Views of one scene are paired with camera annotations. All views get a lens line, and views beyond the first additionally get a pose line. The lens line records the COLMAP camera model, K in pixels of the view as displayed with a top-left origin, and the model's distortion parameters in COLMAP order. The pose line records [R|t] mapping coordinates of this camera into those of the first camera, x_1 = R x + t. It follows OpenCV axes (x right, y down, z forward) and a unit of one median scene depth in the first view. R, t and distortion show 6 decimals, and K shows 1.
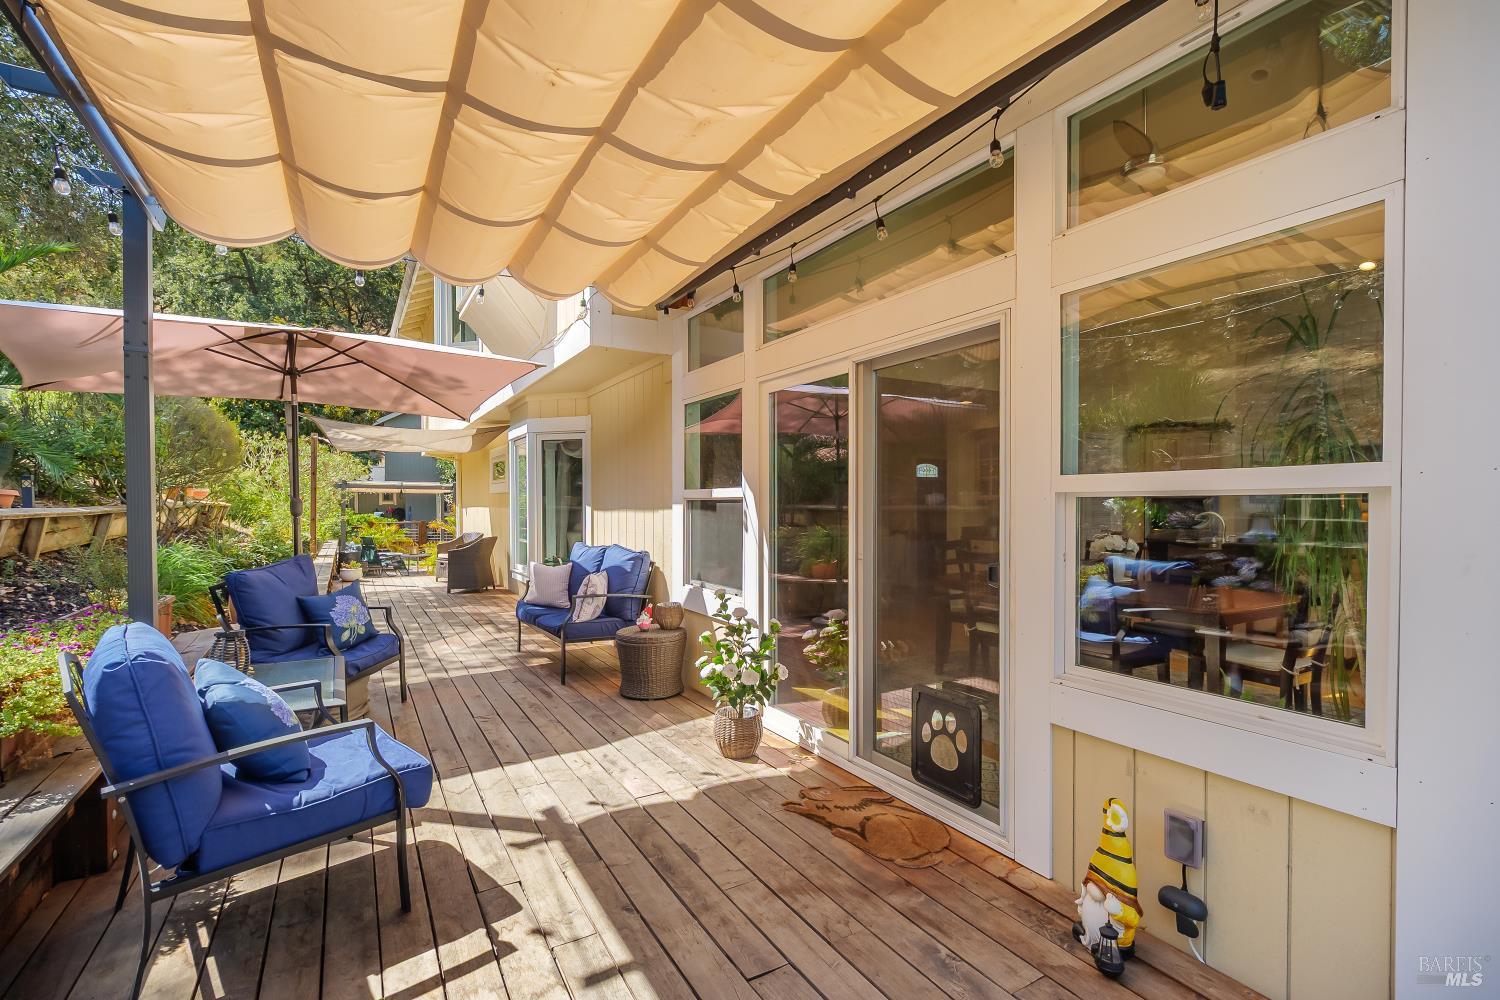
lens RADIAL K [[681.2, 0, 754.1], [0, 681.2, 508.0], [0, 0, 1]] dist [0.001562, 0.000077]
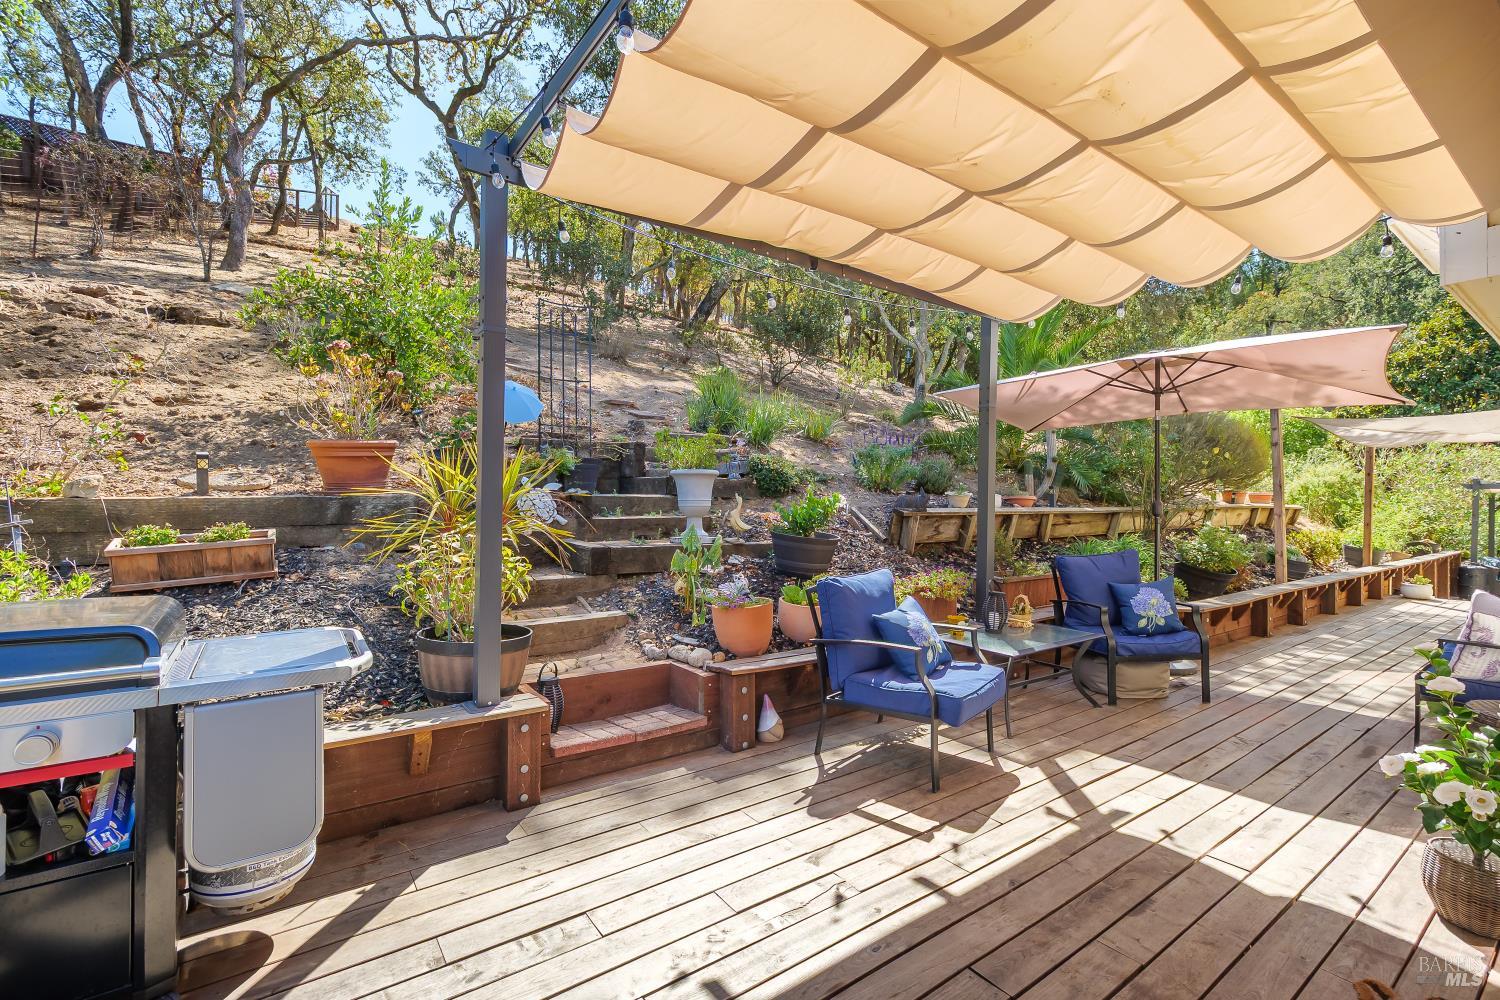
lens RADIAL K [[661.7, 0, 750.0], [0, 661.7, 500.0], [0, 0, 1]] dist [-0.010505, 0.000482]
pose [[0.088161, 0.000627, -0.996106, 0.636547], [-0.018549, 0.999827, -0.001012, -0.004236], [0.995934, 0.018566, 0.088157, 0.379313]]
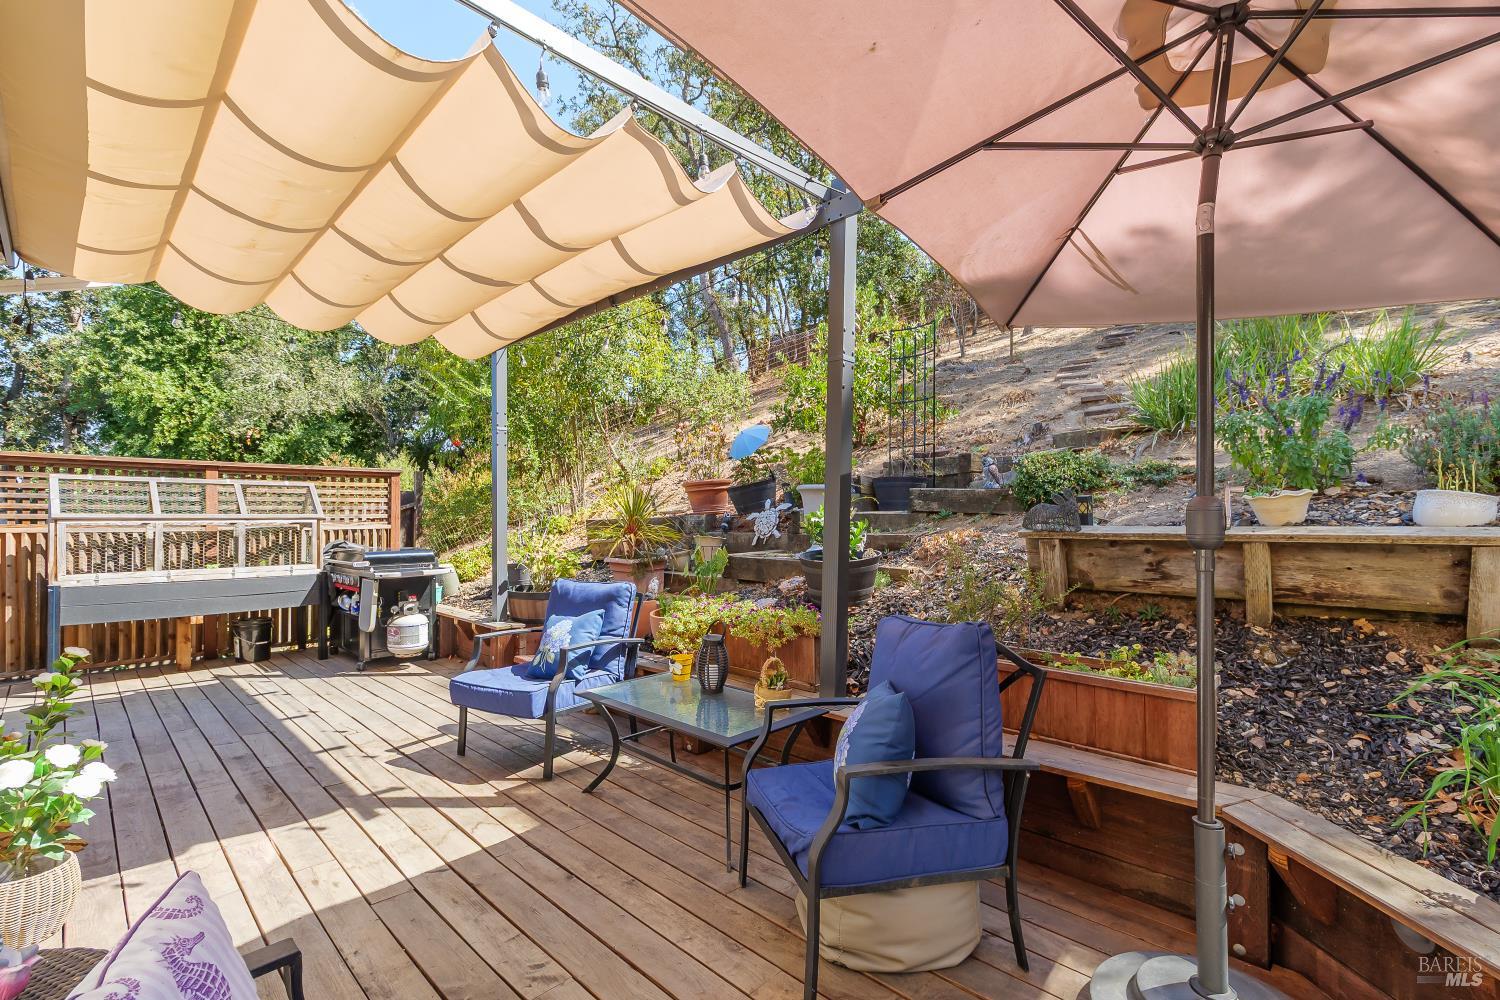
lens RADIAL K [[686.2, 0, 757.2], [0, 686.2, 518.9], [0, 0, 1]] dist [0.000736, -0.000831]
pose [[-0.968628, -0.003517, -0.248492, -0.623457], [-0.005179, 0.999968, 0.006037, -0.007062], [0.248463, 0.007135, -0.968615, 2.206010]]
